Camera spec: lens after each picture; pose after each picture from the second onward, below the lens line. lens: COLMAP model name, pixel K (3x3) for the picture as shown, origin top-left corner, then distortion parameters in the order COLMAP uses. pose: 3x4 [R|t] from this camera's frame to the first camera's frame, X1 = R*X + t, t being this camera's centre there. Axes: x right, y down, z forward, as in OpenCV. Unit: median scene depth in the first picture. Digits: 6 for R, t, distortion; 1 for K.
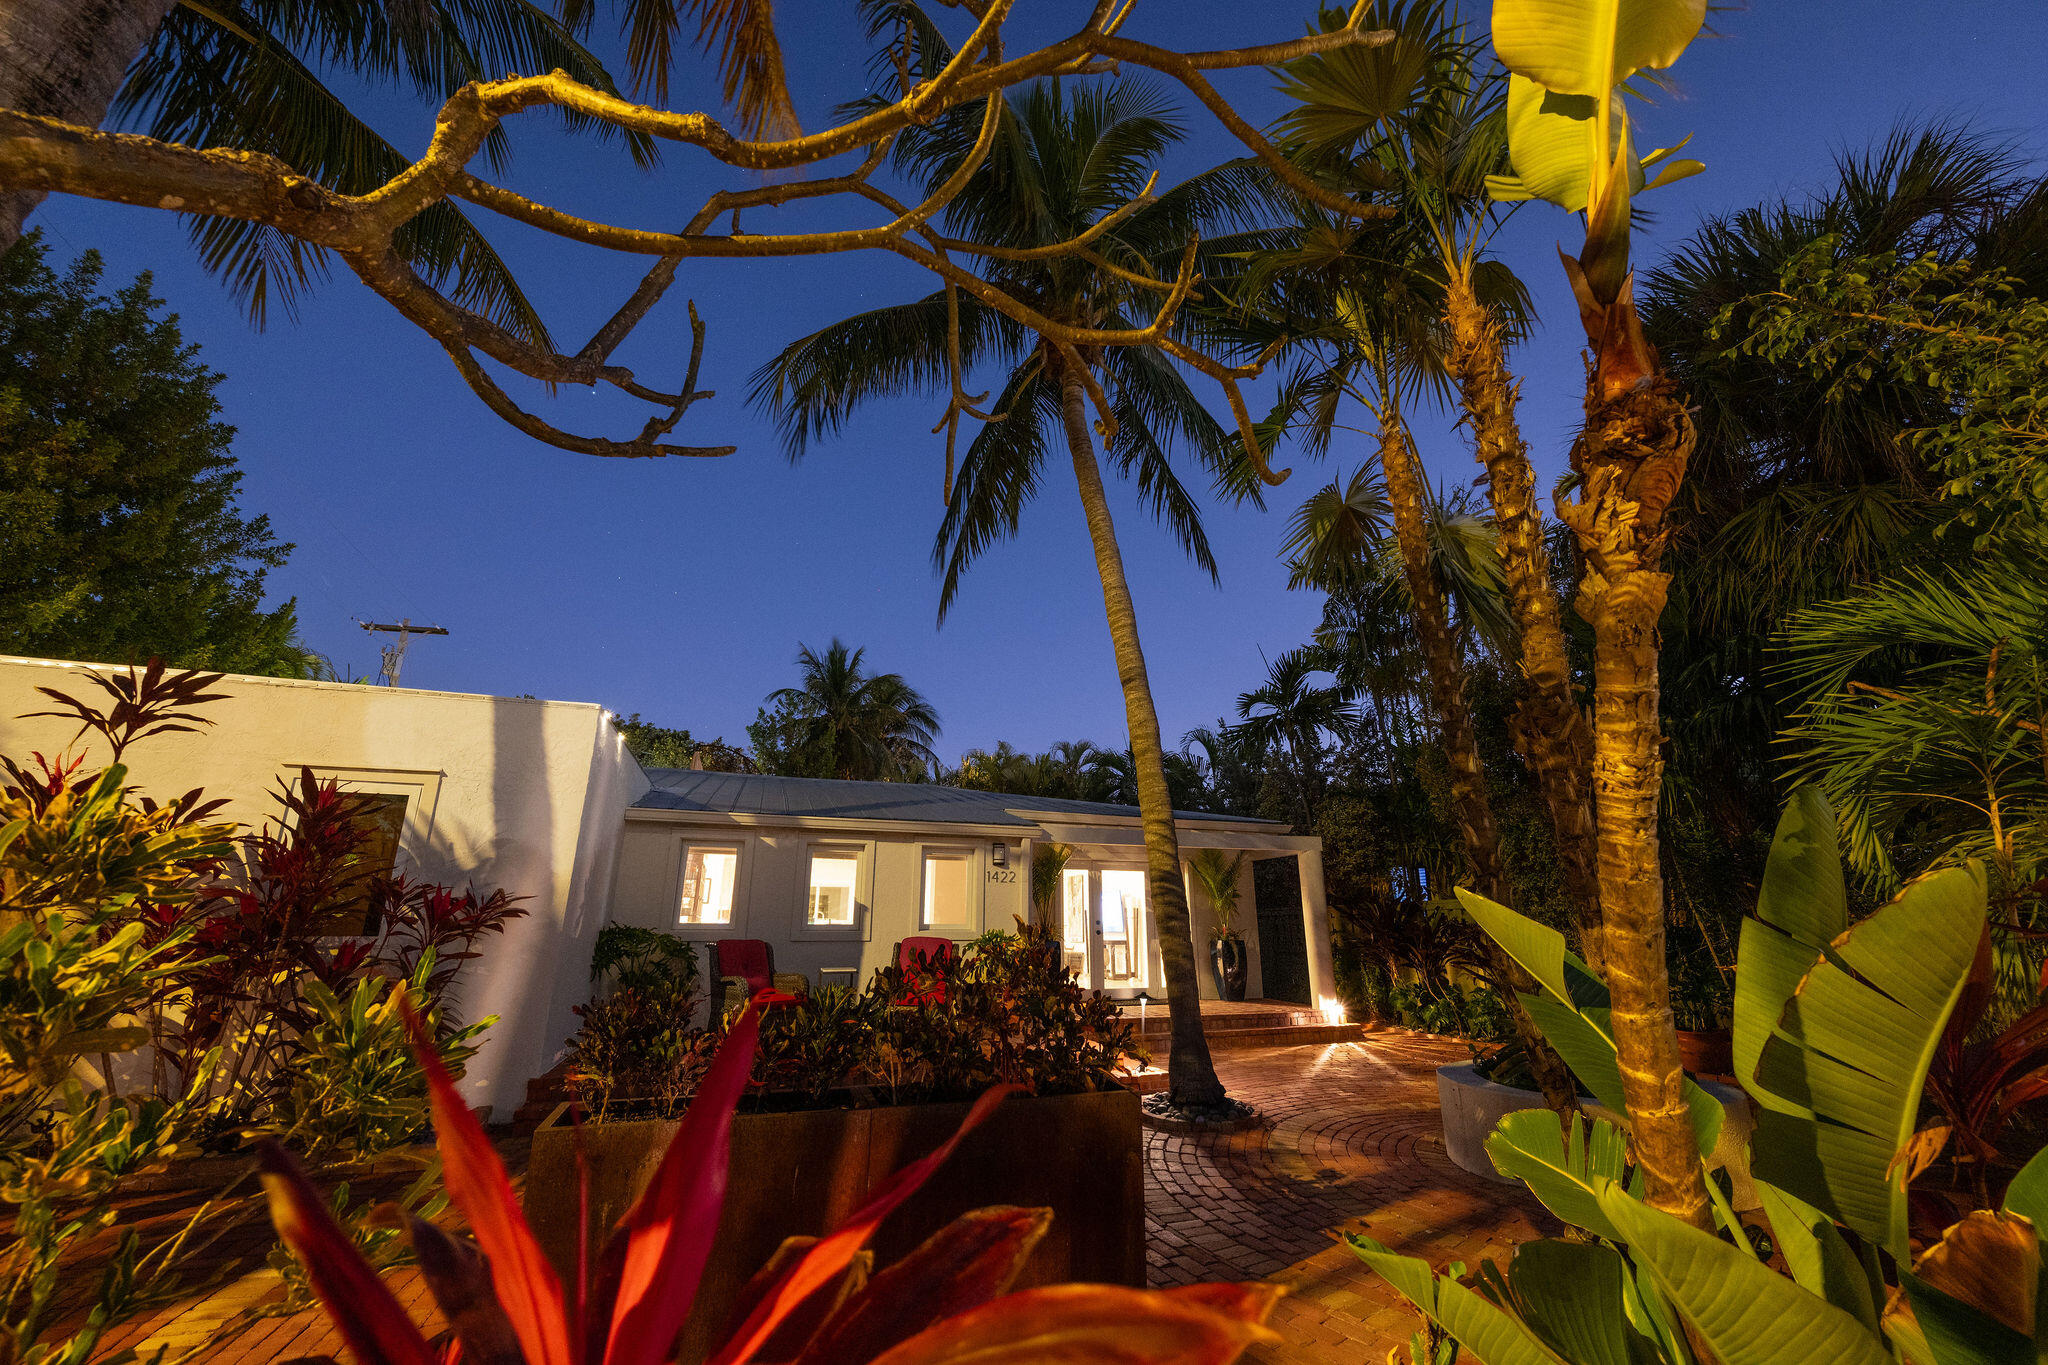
lens RADIAL K [[801.2, 0, 1024.3], [0, 801.2, 680.2], [0, 0, 1]] dist [-0.000289, -0.000114]
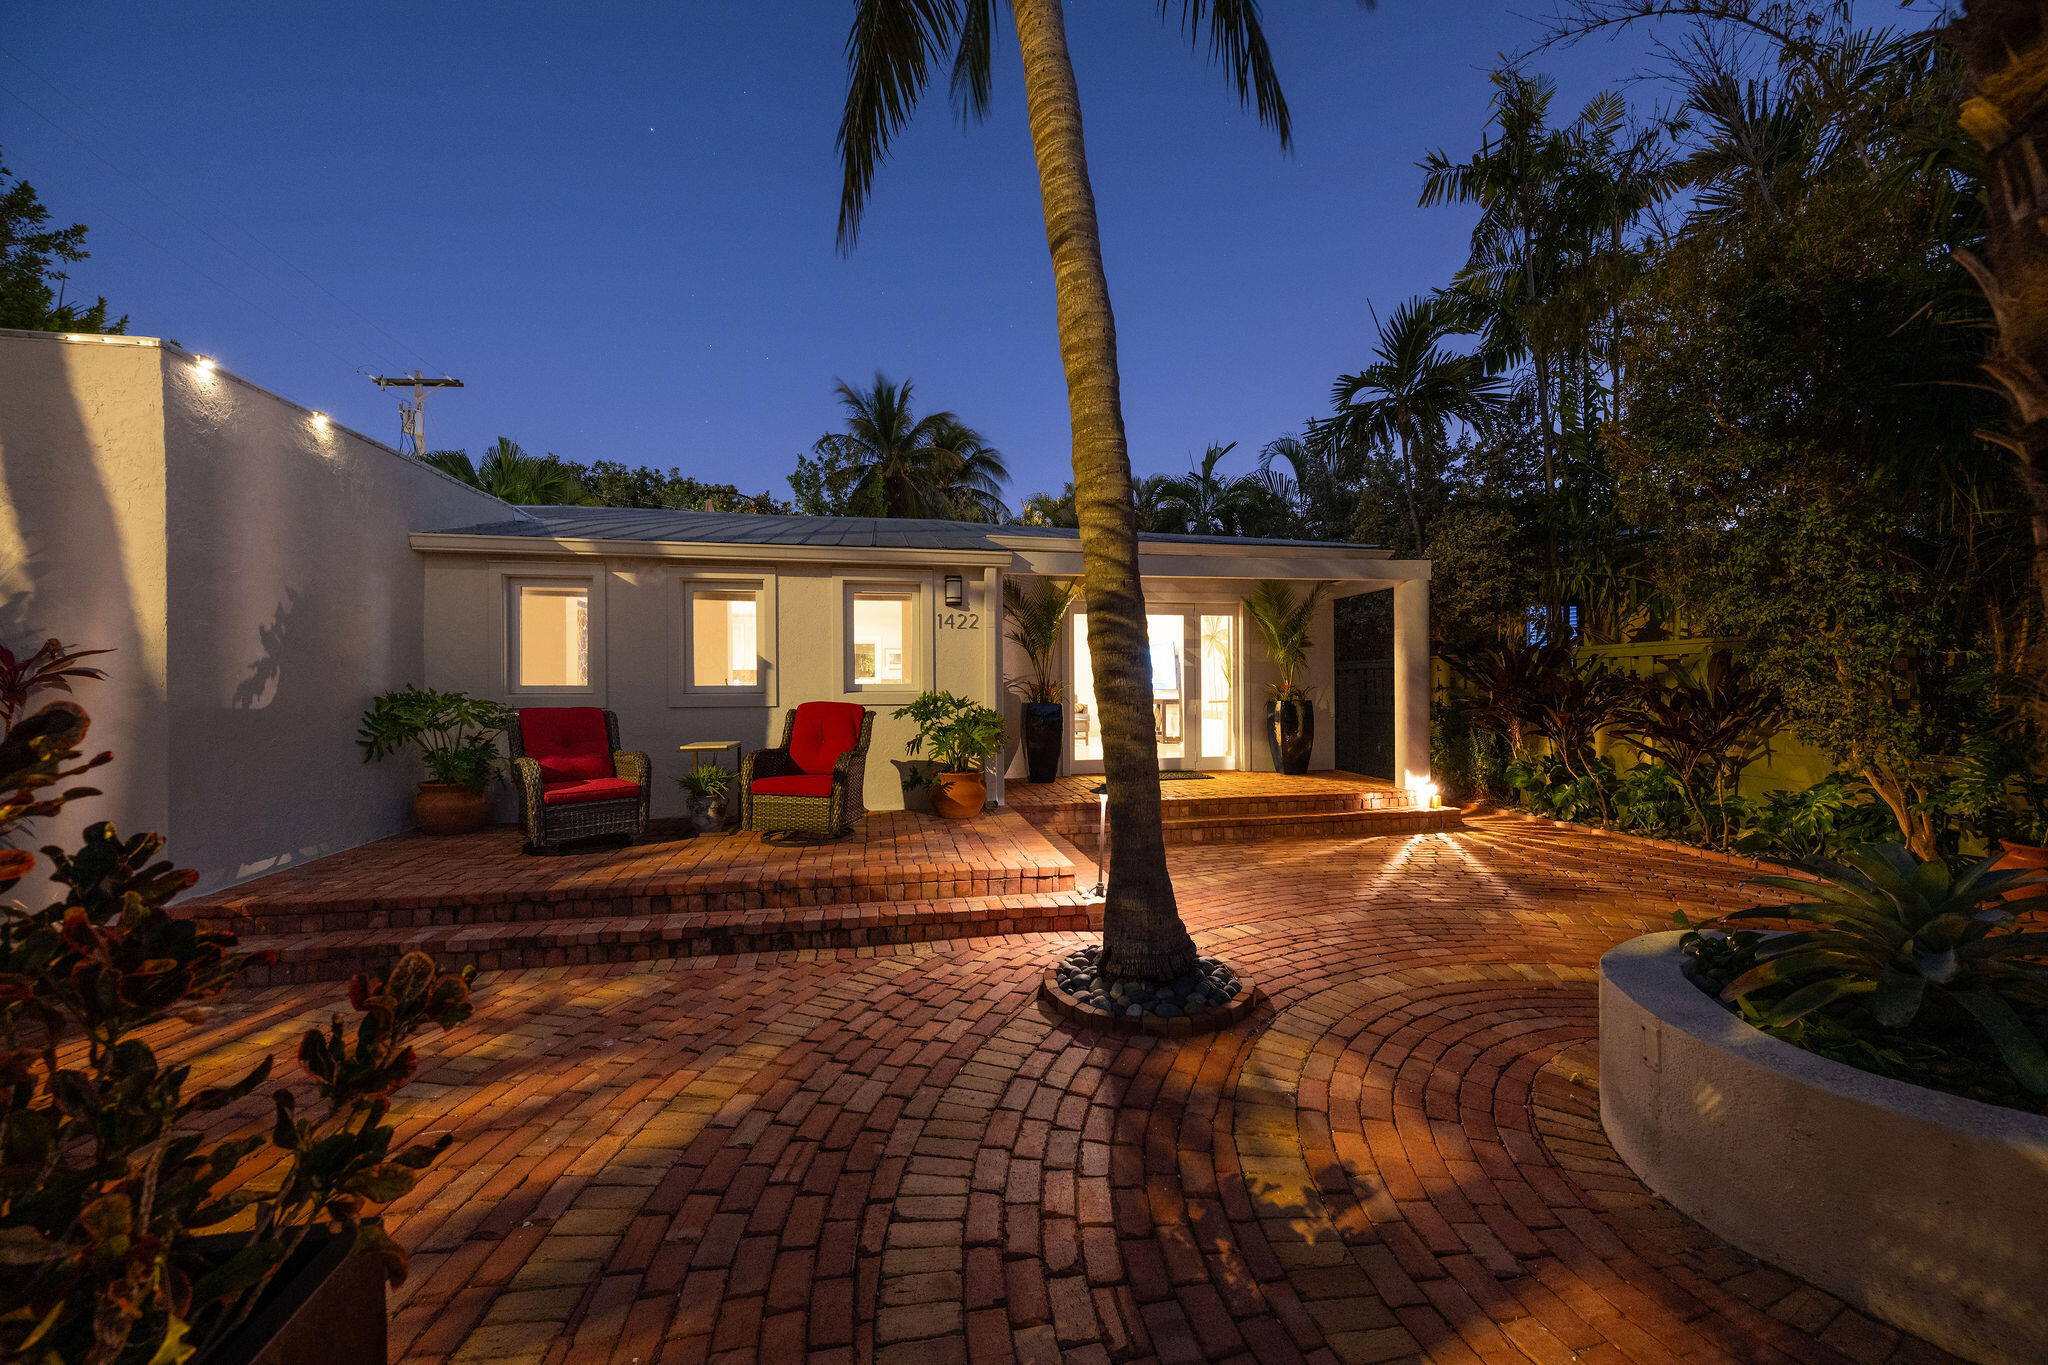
lens RADIAL K [[801.2, 0, 1027.8], [0, 801.2, 682.0], [0, 0, 1]] dist [-0.000289, -0.000114]
pose [[0.991450, -0.007883, -0.130248, 0.110085], [0.045634, 0.956087, 0.289508, 0.077485], [0.122246, -0.292977, 0.948272, 0.258101]]
